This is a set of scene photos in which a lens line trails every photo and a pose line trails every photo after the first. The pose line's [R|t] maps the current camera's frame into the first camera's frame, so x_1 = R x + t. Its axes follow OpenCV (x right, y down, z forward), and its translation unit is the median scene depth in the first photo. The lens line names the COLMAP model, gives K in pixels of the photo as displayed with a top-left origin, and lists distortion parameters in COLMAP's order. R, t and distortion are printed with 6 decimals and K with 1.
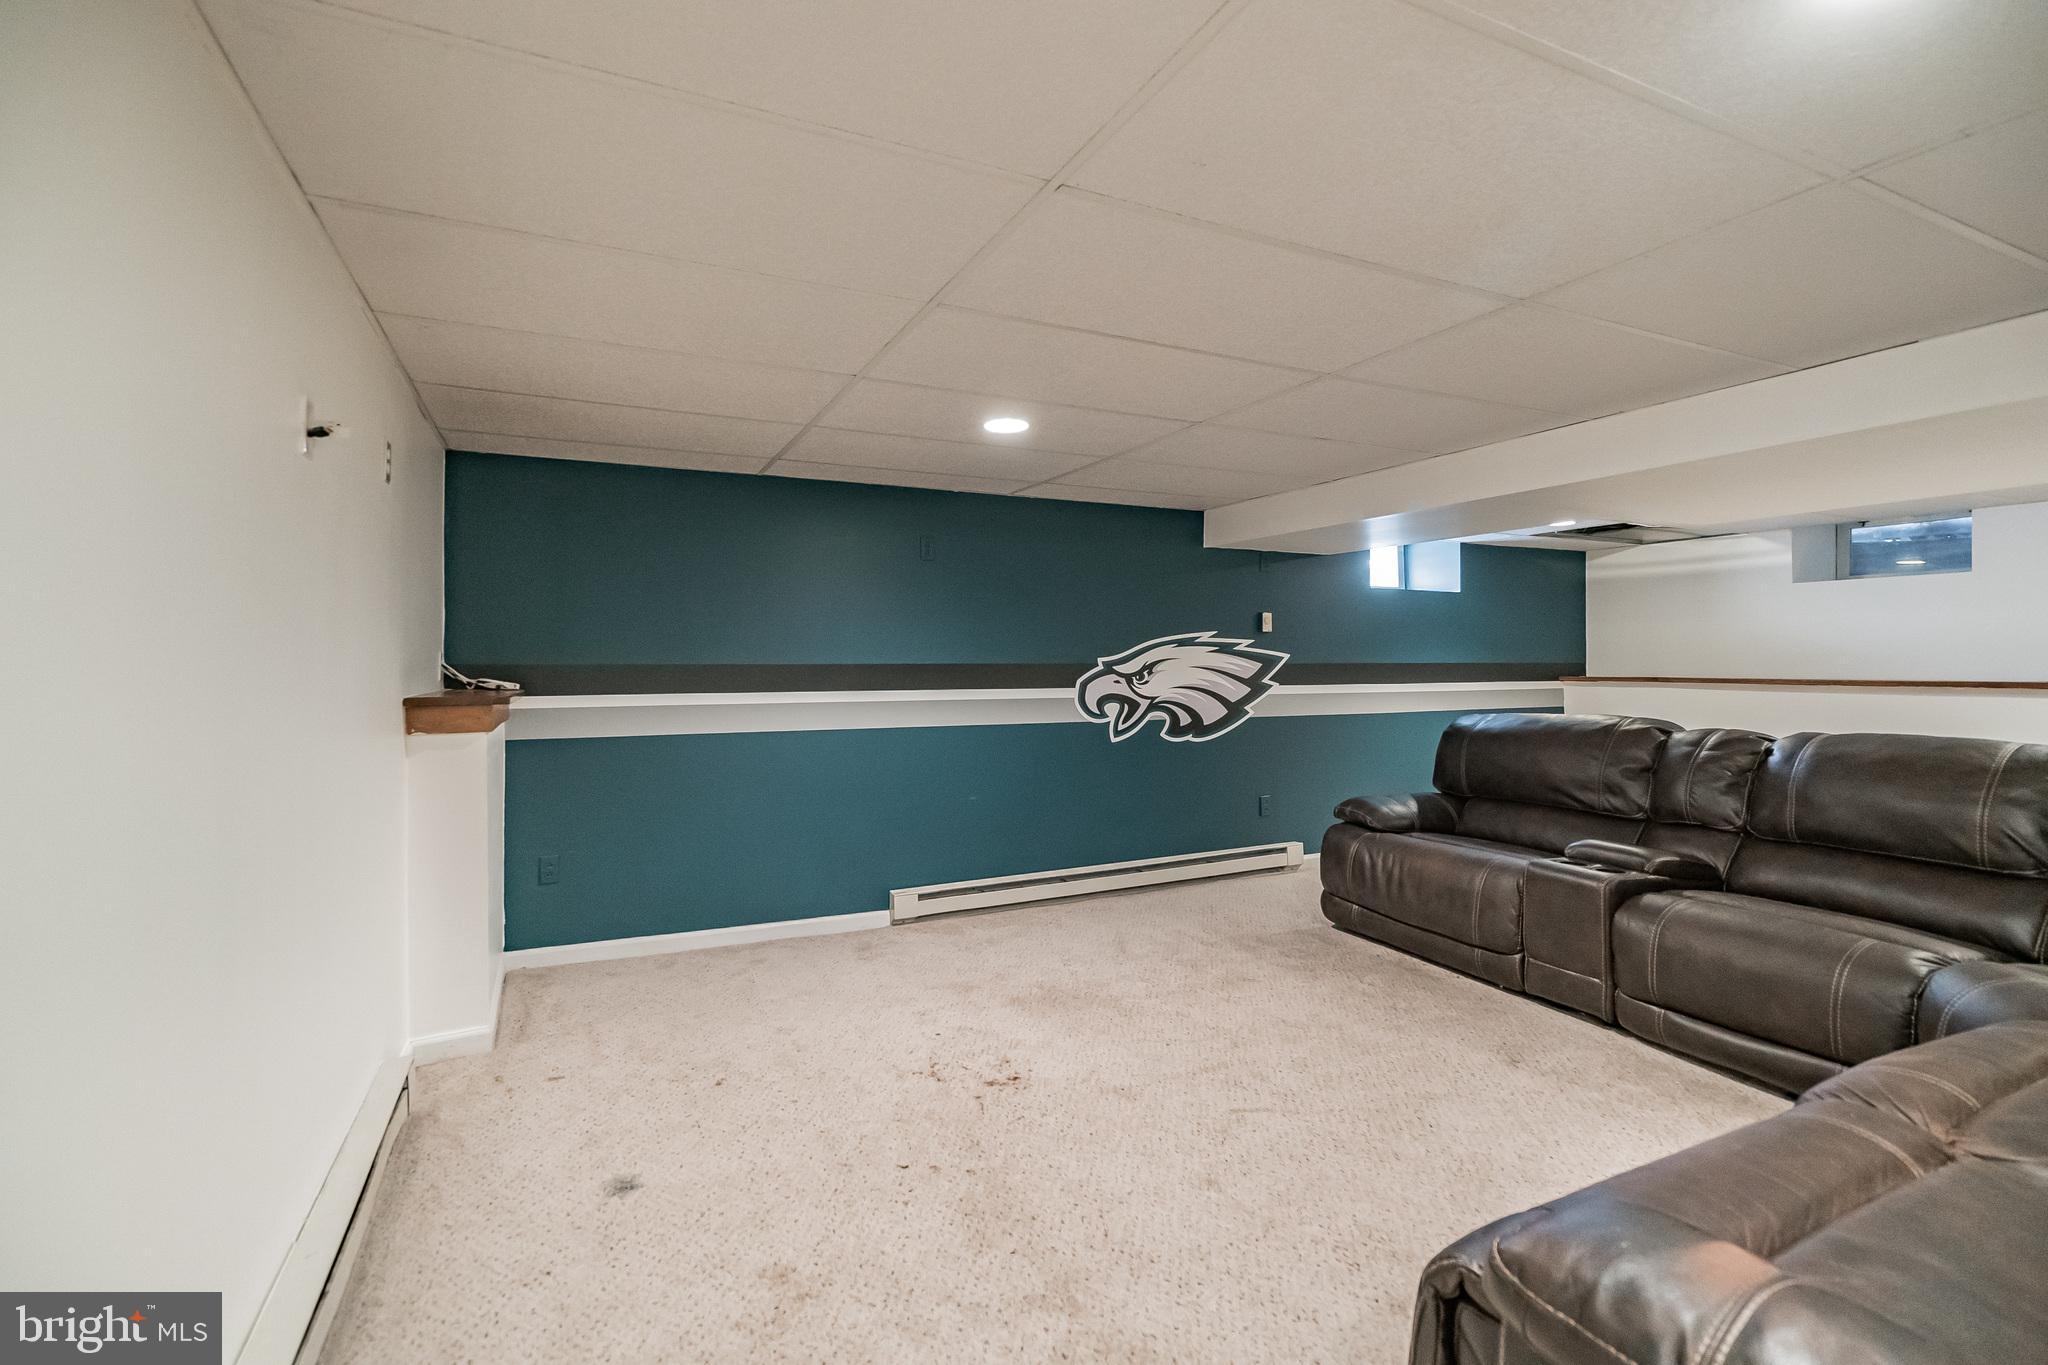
lens RADIAL K [[966.3, 0, 1020.1], [0, 966.3, 679.1], [0, 0, 1]] dist [-0.002170, 0.002776]
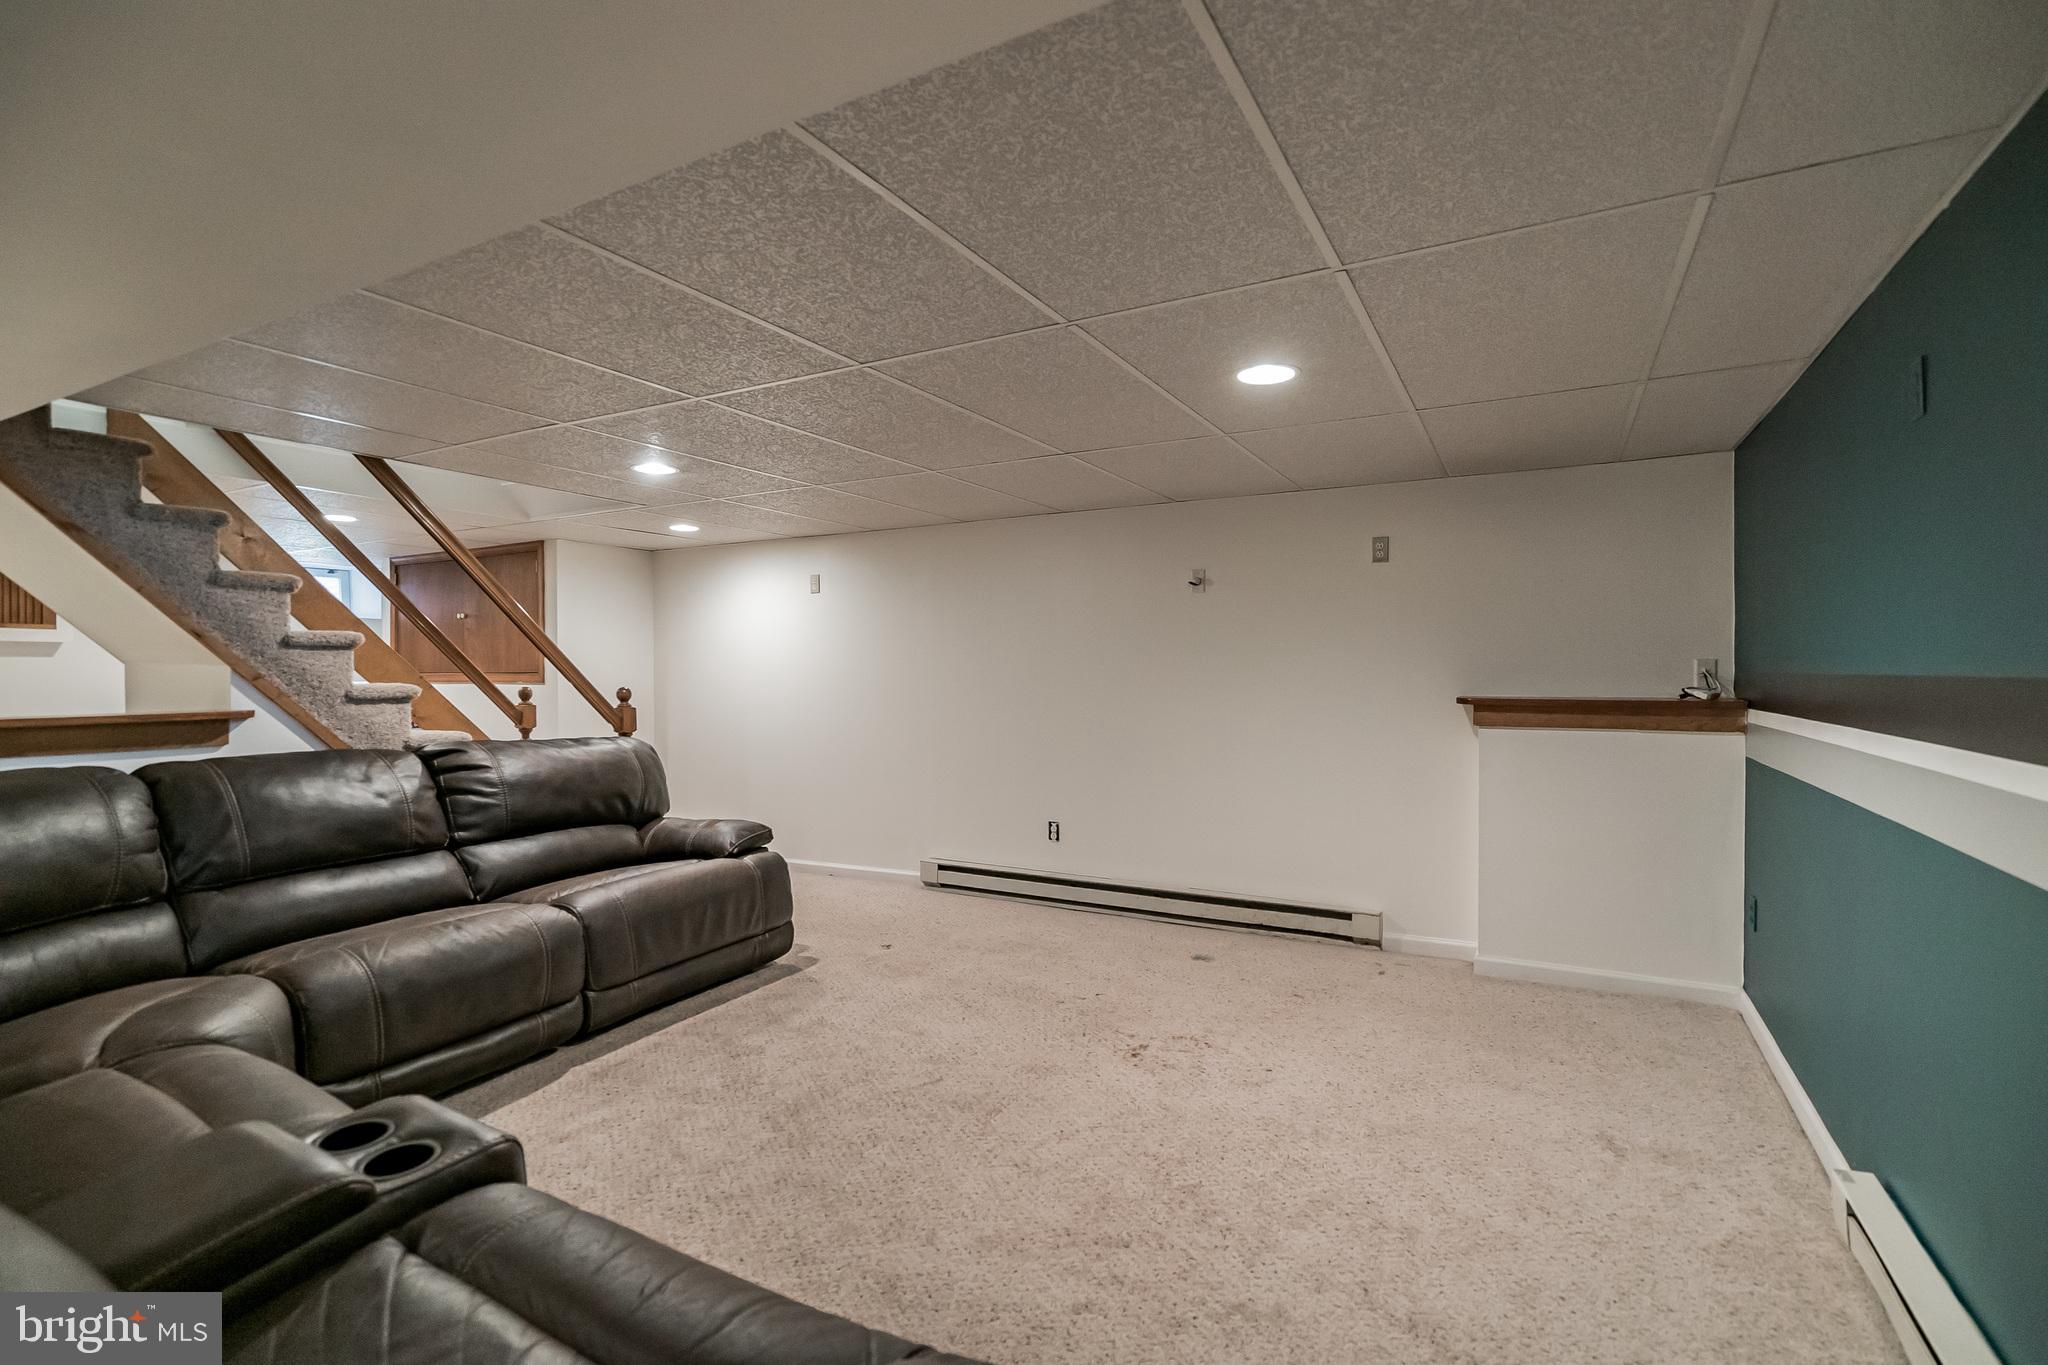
lens RADIAL K [[966.3, 0, 1023.3], [0, 966.3, 686.6], [0, 0, 1]] dist [-0.002170, 0.002776]
pose [[-0.828614, -0.007664, -0.559768, 0.683239], [-0.007759, 0.999967, -0.002205, 0.006377], [0.559767, 0.002516, -0.828646, 1.772945]]
